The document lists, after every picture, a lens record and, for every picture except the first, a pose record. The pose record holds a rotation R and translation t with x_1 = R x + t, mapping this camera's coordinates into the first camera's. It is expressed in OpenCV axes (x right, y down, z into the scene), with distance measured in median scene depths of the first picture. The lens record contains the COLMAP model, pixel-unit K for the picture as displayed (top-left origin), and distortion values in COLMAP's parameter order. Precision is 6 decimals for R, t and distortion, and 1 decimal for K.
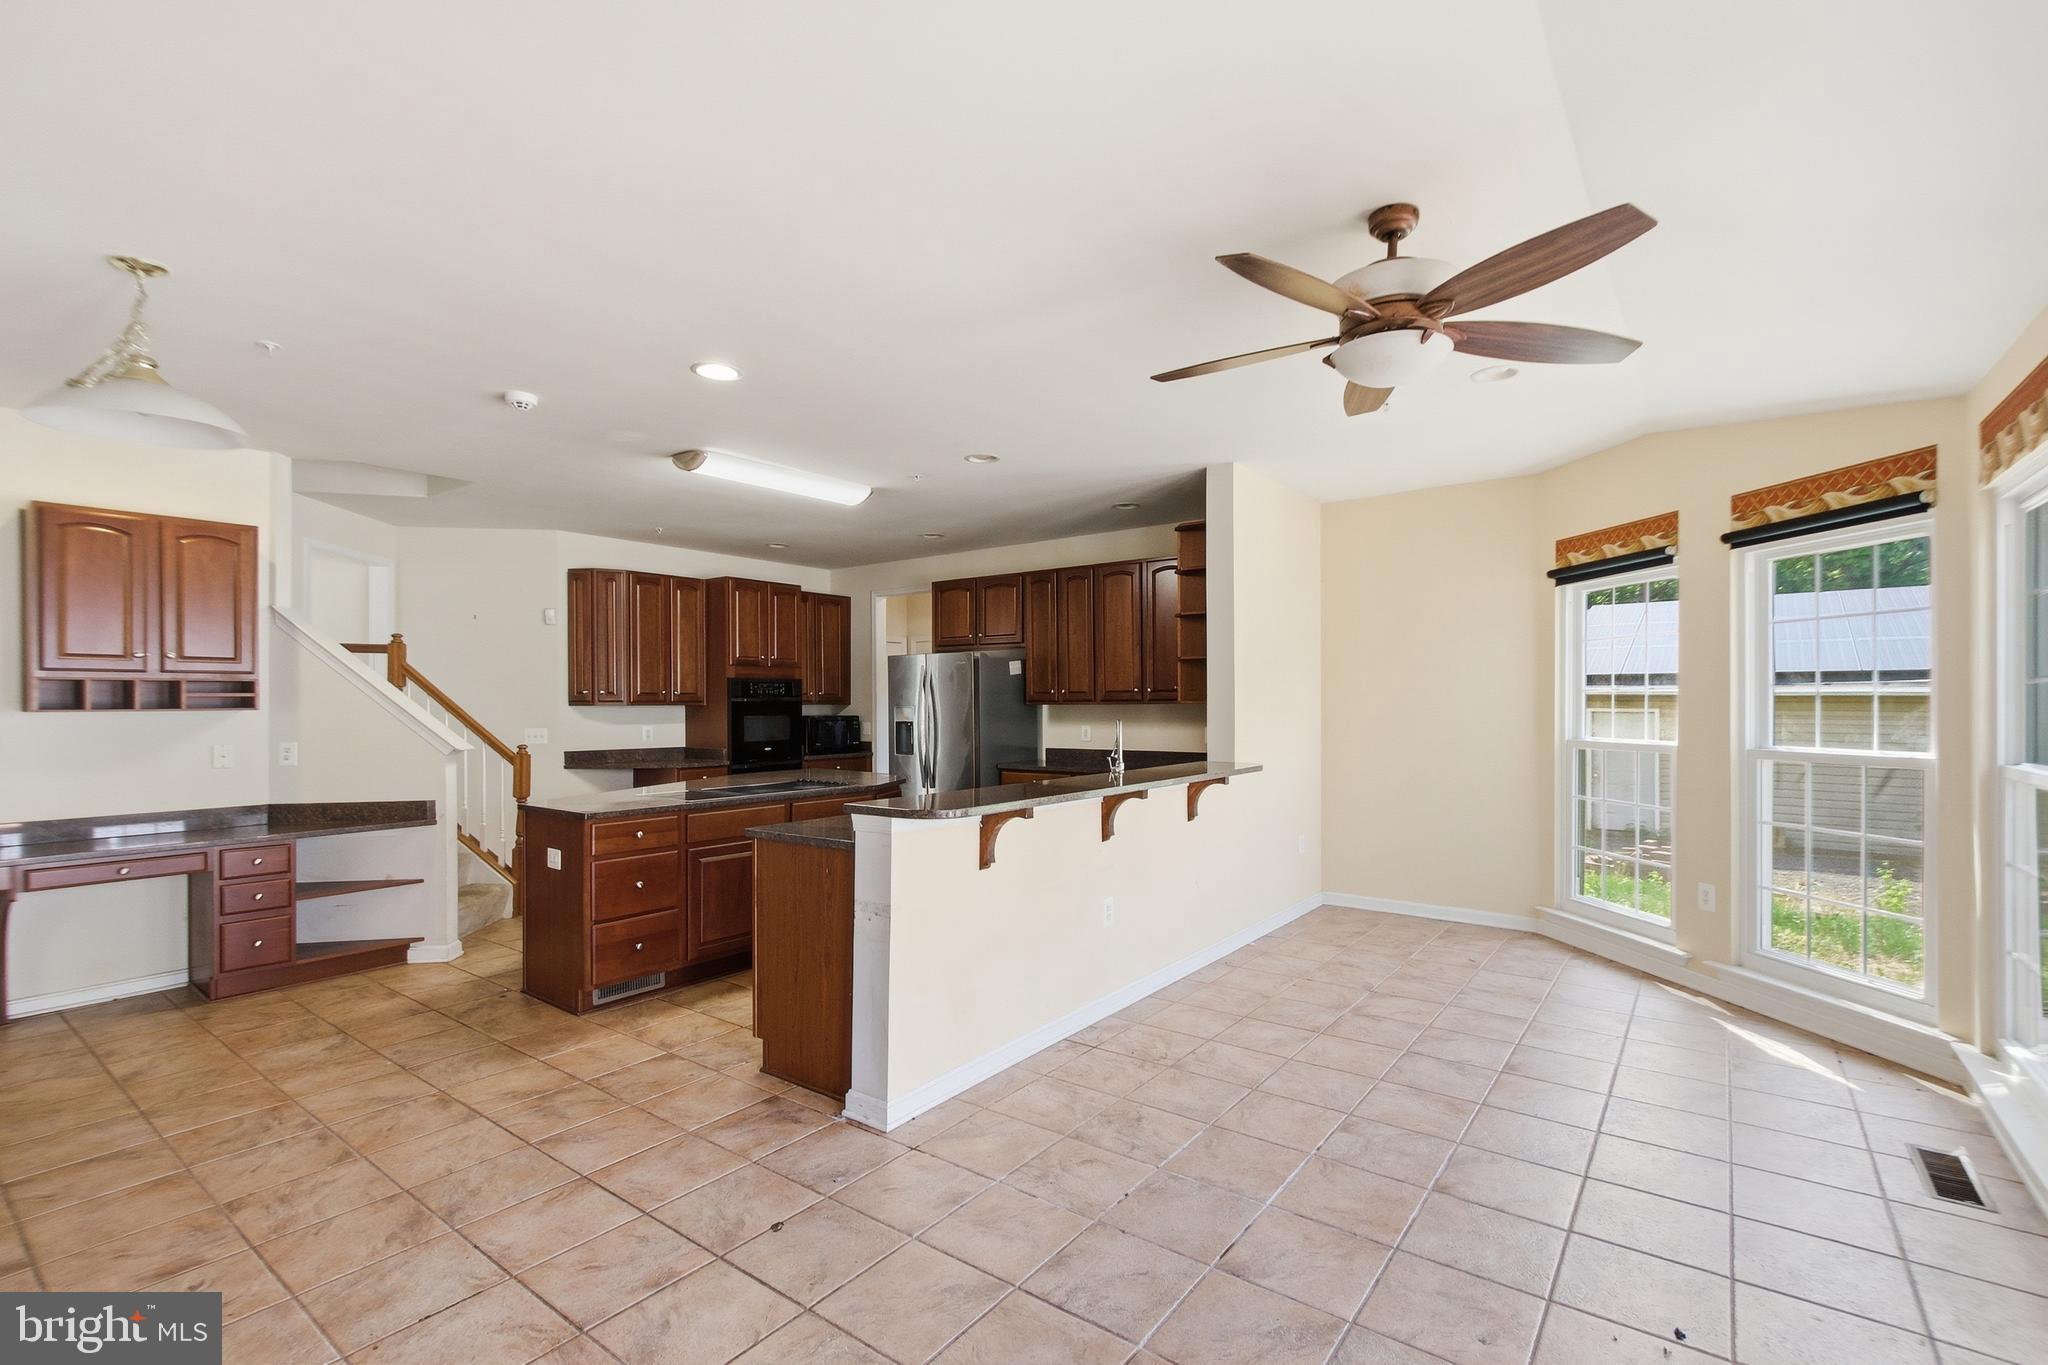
lens RADIAL K [[896.0, 0, 1040.5], [0, 896.0, 702.1], [0, 0, 1]] dist [0.013062, -0.006793]
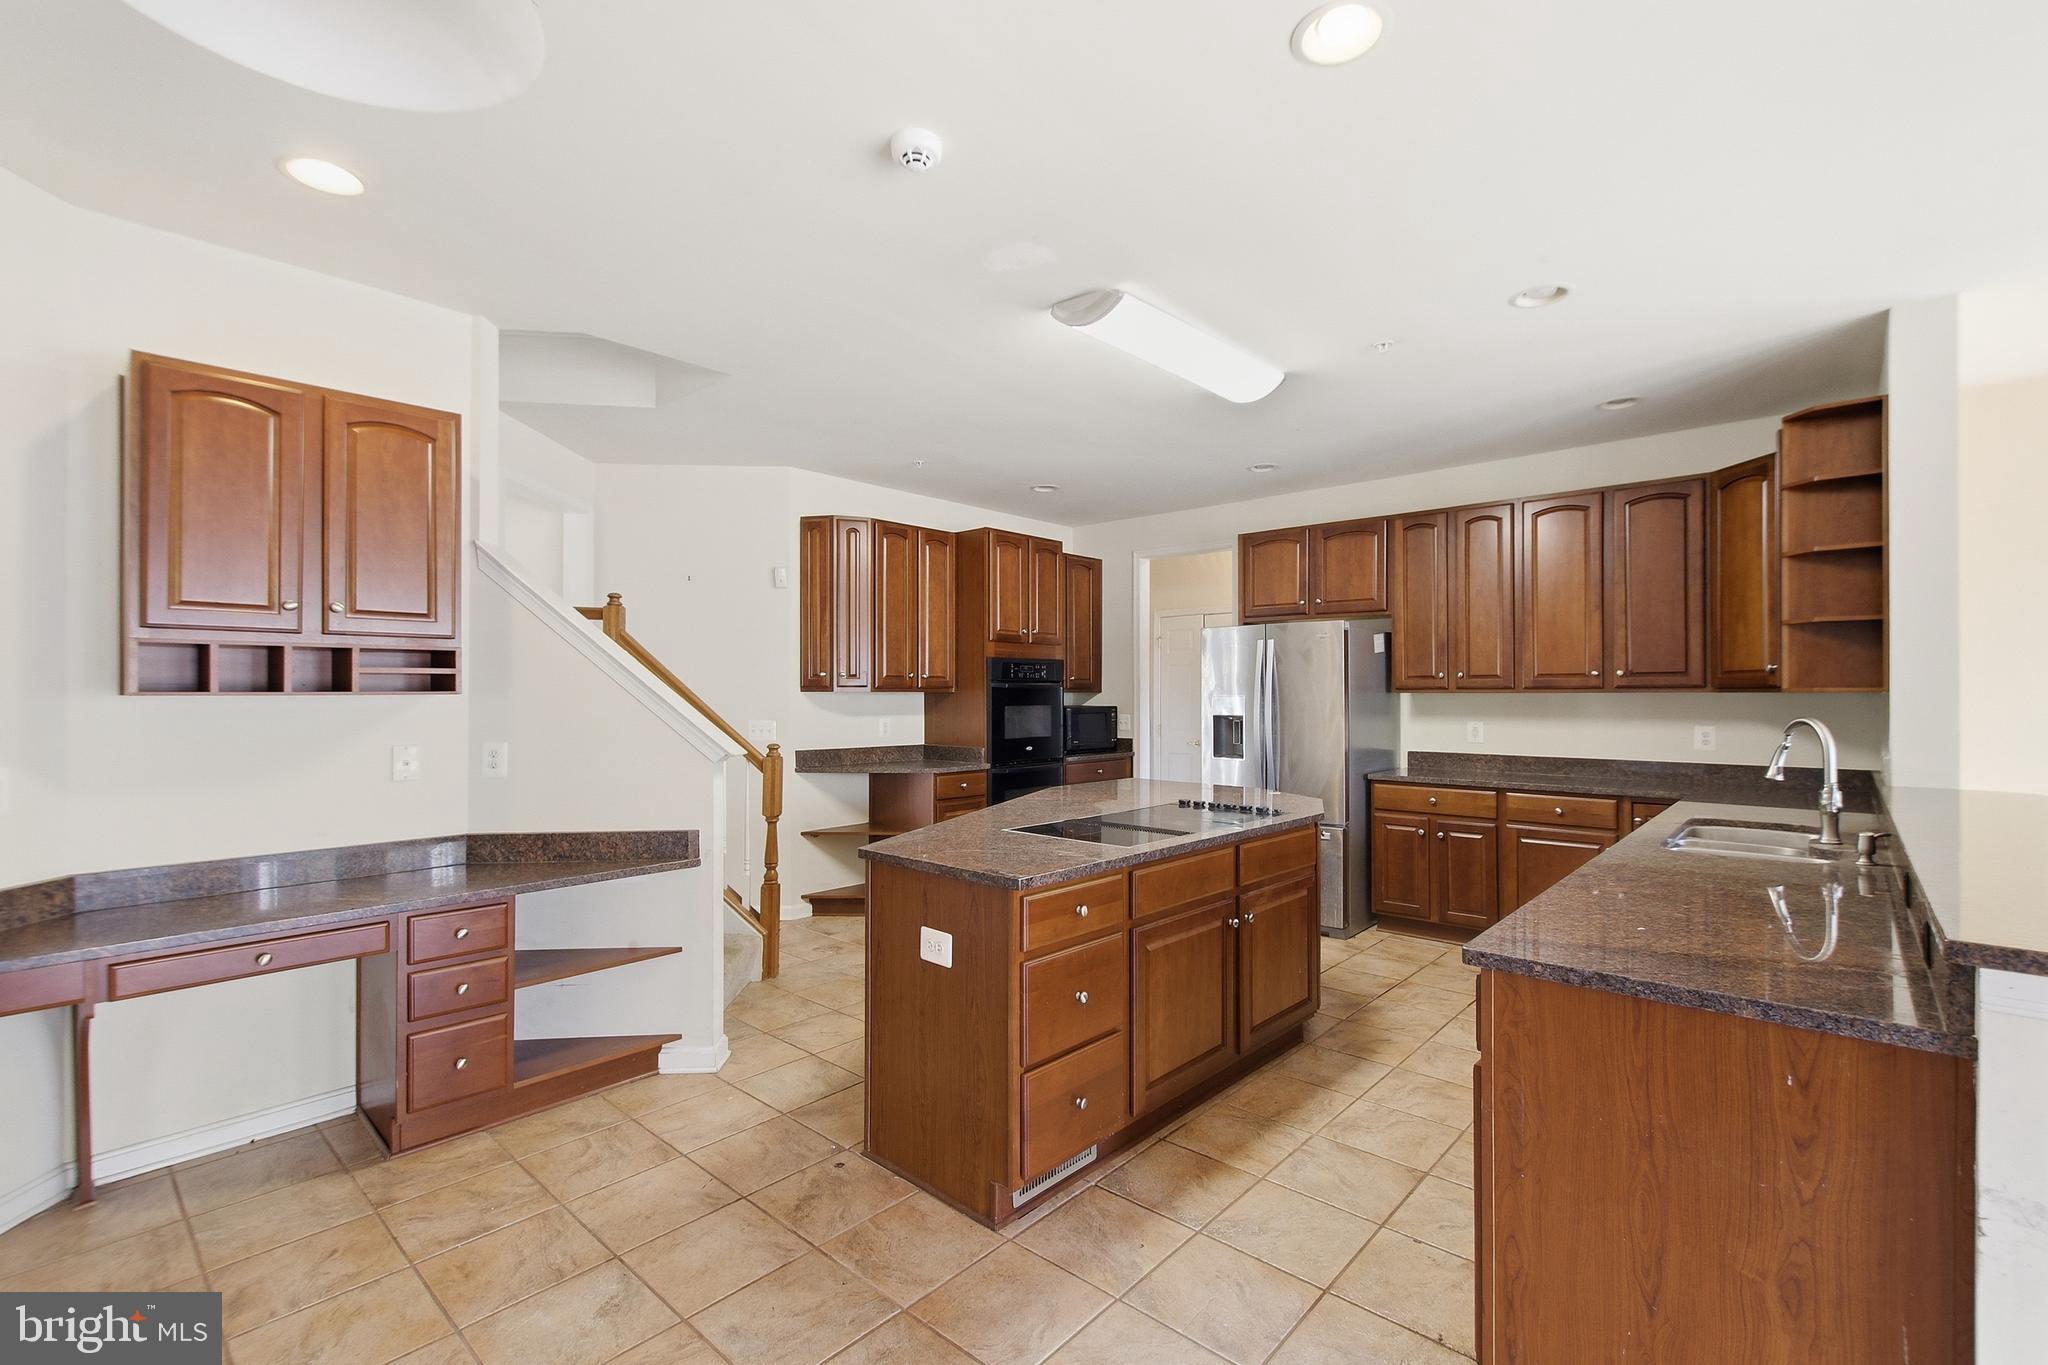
lens RADIAL K [[896.0, 0, 1050.3], [0, 896.0, 687.7], [0, 0, 1]] dist [0.013062, -0.006793]
pose [[0.996418, 0.003613, -0.084486, -0.378711], [-0.004025, 0.999981, -0.004713, 0.005025], [0.084467, 0.005037, 0.996414, 0.378246]]
